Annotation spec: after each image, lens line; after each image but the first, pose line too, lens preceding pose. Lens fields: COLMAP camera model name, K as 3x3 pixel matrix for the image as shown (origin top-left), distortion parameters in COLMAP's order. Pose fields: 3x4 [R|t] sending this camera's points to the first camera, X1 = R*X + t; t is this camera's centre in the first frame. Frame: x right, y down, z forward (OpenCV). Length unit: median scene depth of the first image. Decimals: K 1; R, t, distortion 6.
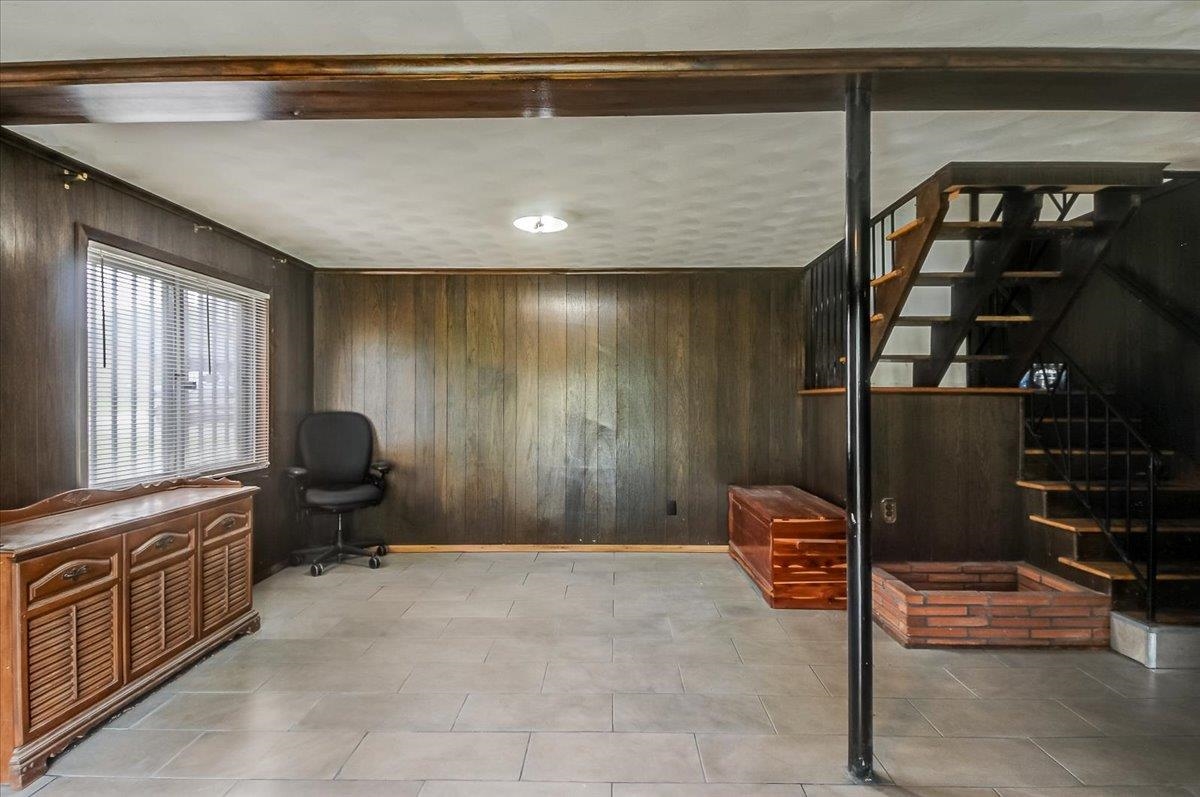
lens RADIAL K [[625.3, 0, 604.7], [0, 625.3, 404.0], [0, 0, 1]] dist [0.023457, -0.027922]
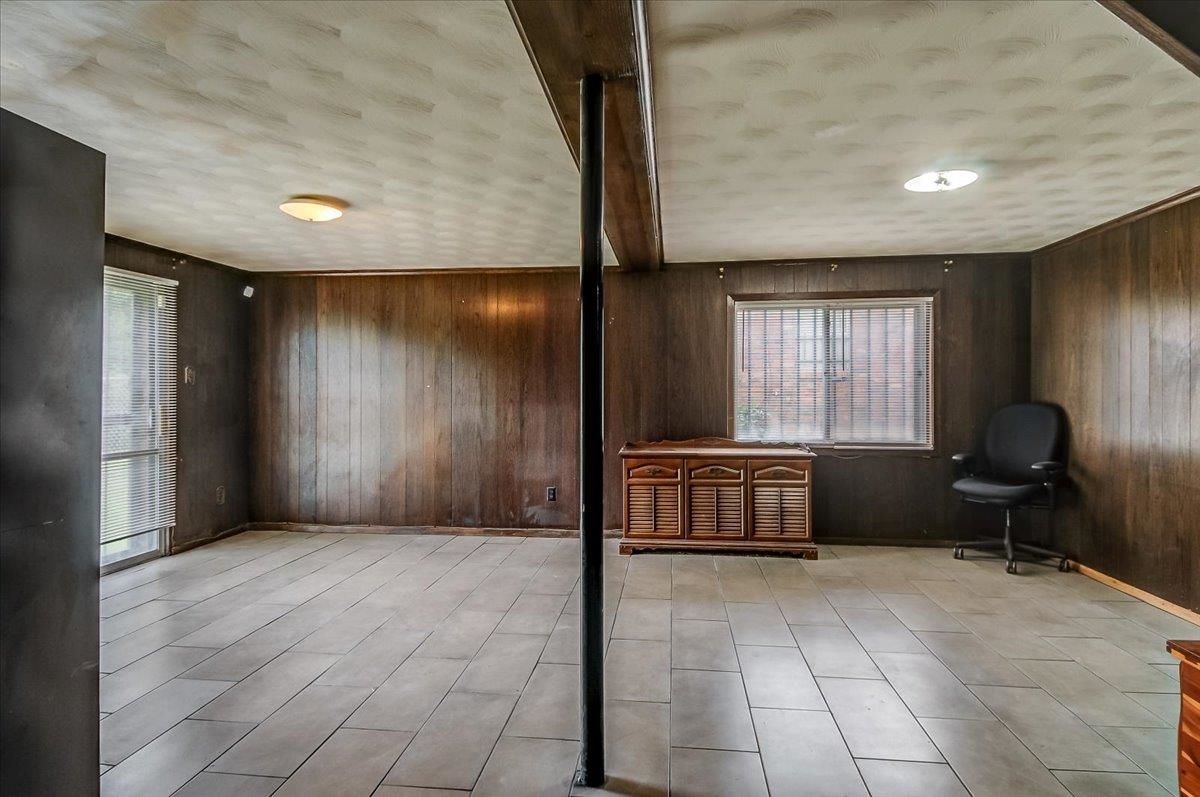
lens RADIAL K [[625.3, 0, 597.0], [0, 625.3, 388.6], [0, 0, 1]] dist [0.023457, -0.027922]
pose [[-0.115404, -0.000280, -0.993319, 0.862586], [-0.005070, 0.999987, 0.000307, -0.007038], [0.993306, 0.005072, -0.115404, 0.707215]]
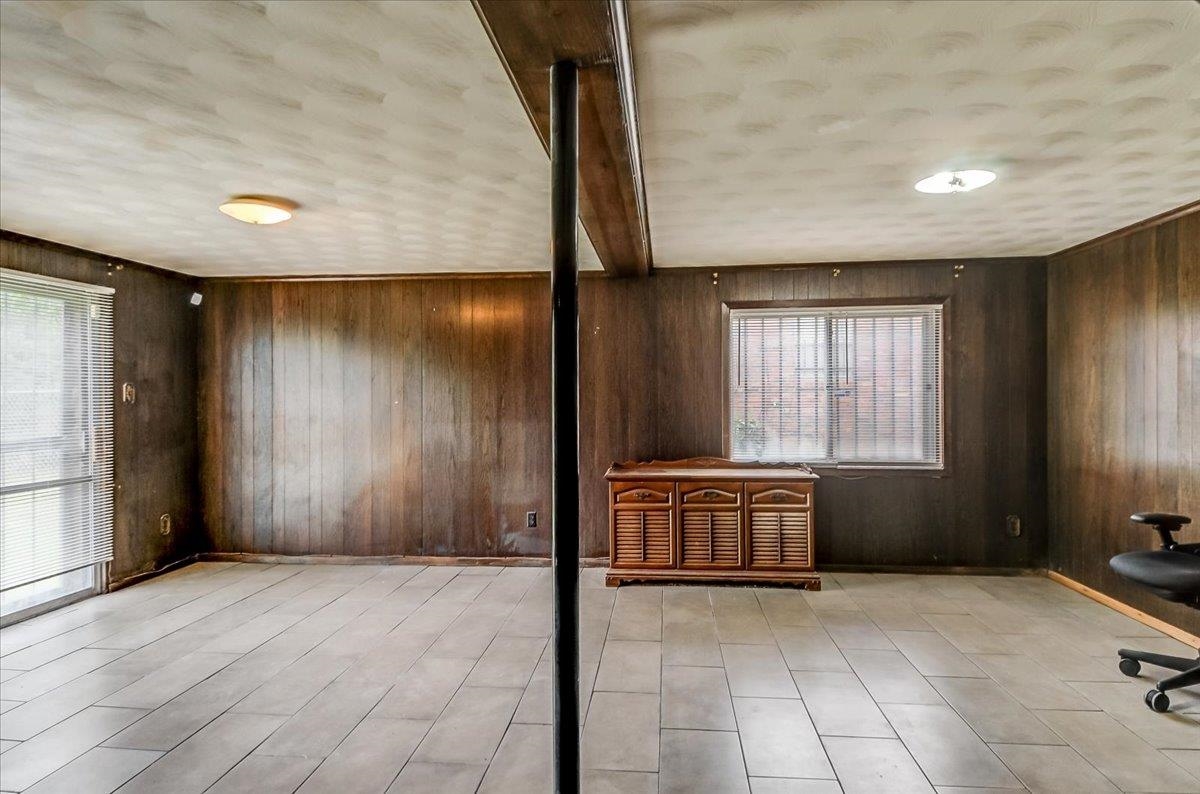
lens RADIAL K [[661.8, 0, 600.5], [0, 661.8, 395.1], [0, 0, 1]] dist [0.012309, -0.016509]
pose [[-0.093878, 0.001409, -0.995583, 0.813608], [-0.000717, 0.999999, 0.001483, -0.029820], [0.995583, 0.000853, -0.093876, 0.713610]]
